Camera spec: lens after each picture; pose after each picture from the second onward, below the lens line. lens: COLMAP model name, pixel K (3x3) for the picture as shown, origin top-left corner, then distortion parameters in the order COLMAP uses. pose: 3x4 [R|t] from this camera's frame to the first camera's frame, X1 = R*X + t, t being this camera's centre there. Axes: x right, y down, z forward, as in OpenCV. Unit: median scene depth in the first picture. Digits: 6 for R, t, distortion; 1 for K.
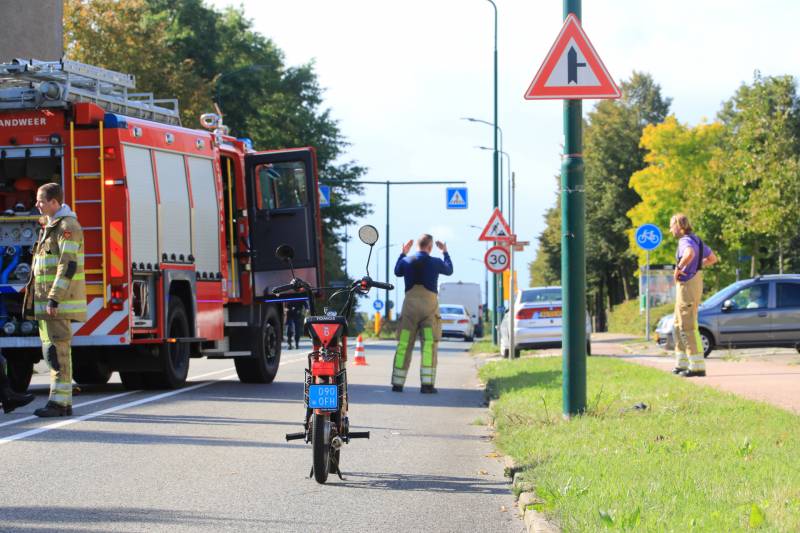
lens RADIAL K [[3315.1, 0, 398.2], [0, 3315.1, 264.4], [0, 0, 1]] dist [0.078484, 0.000000]
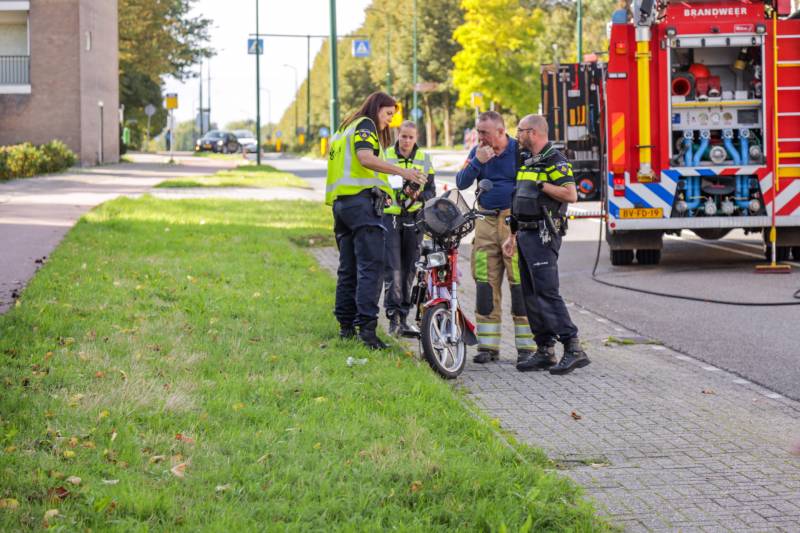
lens RADIAL K [[2347.2, 0, 400.0], [0, 2347.2, 266.7], [0, 0, 1]] dist [0.018264, 0.000000]
pose [[0.988824, -0.010986, 0.148681, -0.091675], [-0.000676, 0.996941, 0.078160, -0.005790], [-0.149084, -0.077387, 0.985792, 0.078879]]
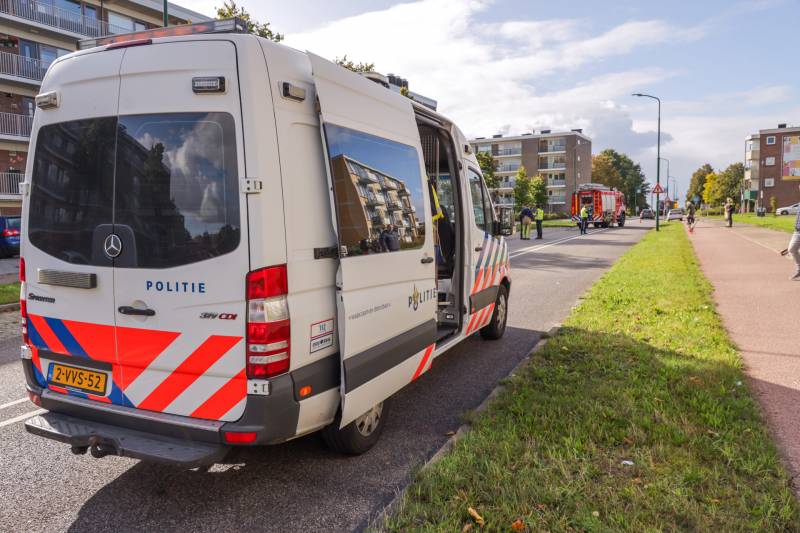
lens RADIAL K [[652.6, 0, 401.2], [0, 652.6, 268.8], [0, 0, 1]] dist [0.034630, 0.012456]
pose [[0.929080, 0.015463, -0.369556, 0.012654], [0.022791, 0.994834, 0.098924, -0.007552], [0.369176, -0.100331, 0.923928, -0.151295]]
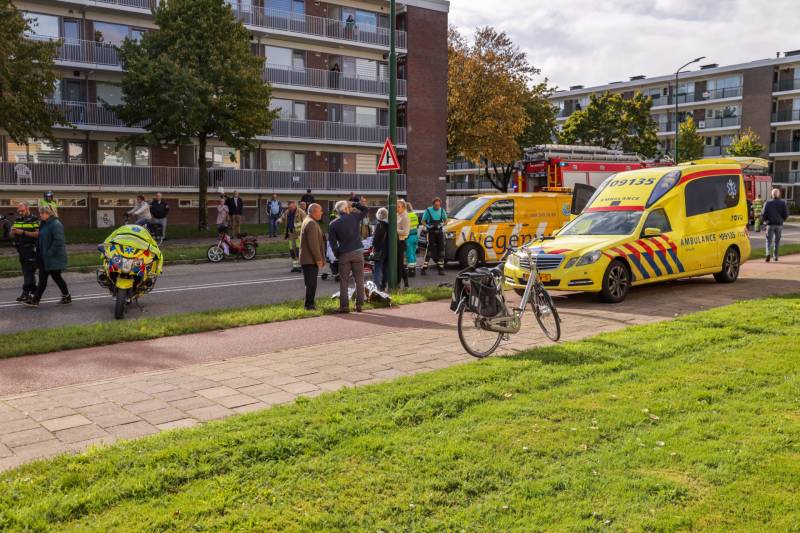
lens RADIAL K [[786.8, 0, 394.5], [0, 786.8, 266.8], [0, 0, 1]] dist [0.010109, 0.000000]
pose [[0.668463, 0.064825, -0.740915, 0.099921], [0.016178, 0.994691, 0.101624, -0.007119], [0.743570, -0.079919, 0.663865, 0.111758]]
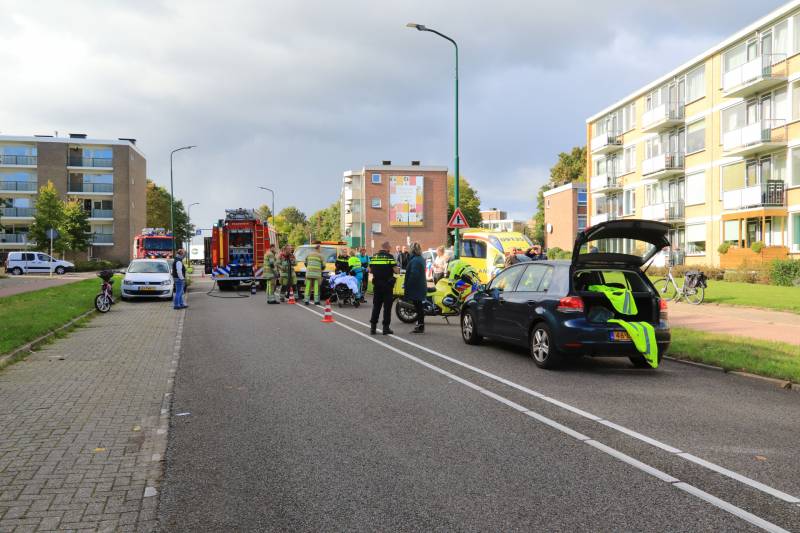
lens RADIAL K [[713.9, 0, 405.2], [0, 713.9, 266.2], [0, 0, 1]] dist [0.058929, 0.007852]
pose [[0.948313, -0.000570, 0.317336, -0.057055], [-0.008833, 0.999564, 0.028190, -0.004947], [-0.317214, -0.029536, 0.947894, 0.030653]]
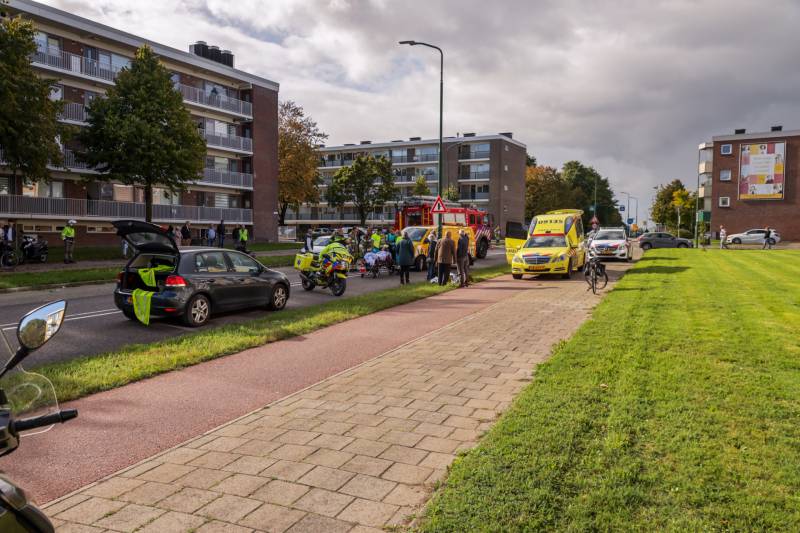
lens RADIAL K [[652.6, 0, 405.2], [0, 652.6, 265.7], [0, 0, 1]] dist [0.034630, 0.012456]
pose [[0.928244, 0.029166, -0.370826, 0.069047], [-0.000767, 0.997069, 0.076501, -0.008950], [0.371970, -0.070727, 0.925546, 0.019173]]
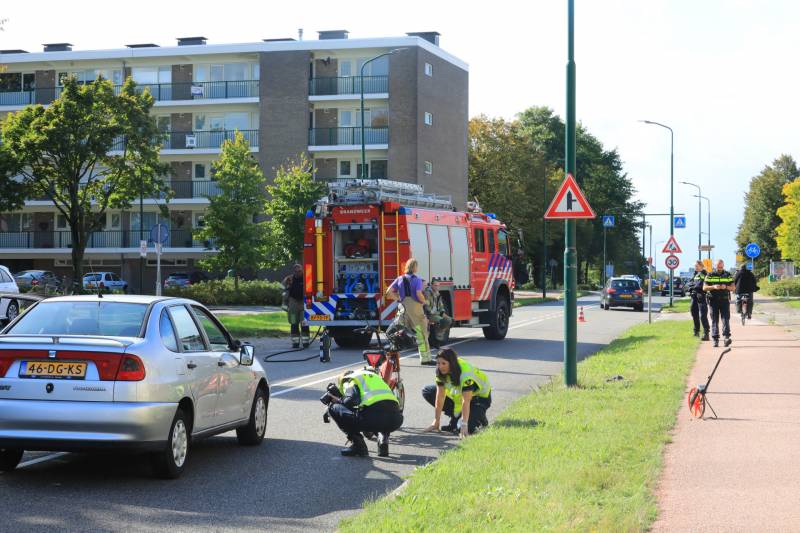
lens RADIAL K [[1666.4, 0, 405.3], [0, 1666.4, 267.6], [0, 0, 1]] dist [0.018612, 0.000000]
pose [[0.985196, 0.004958, -0.171362, 0.023618], [-0.002411, 0.999884, 0.015064, -0.006889], [0.171417, -0.014428, 0.985093, 0.008489]]
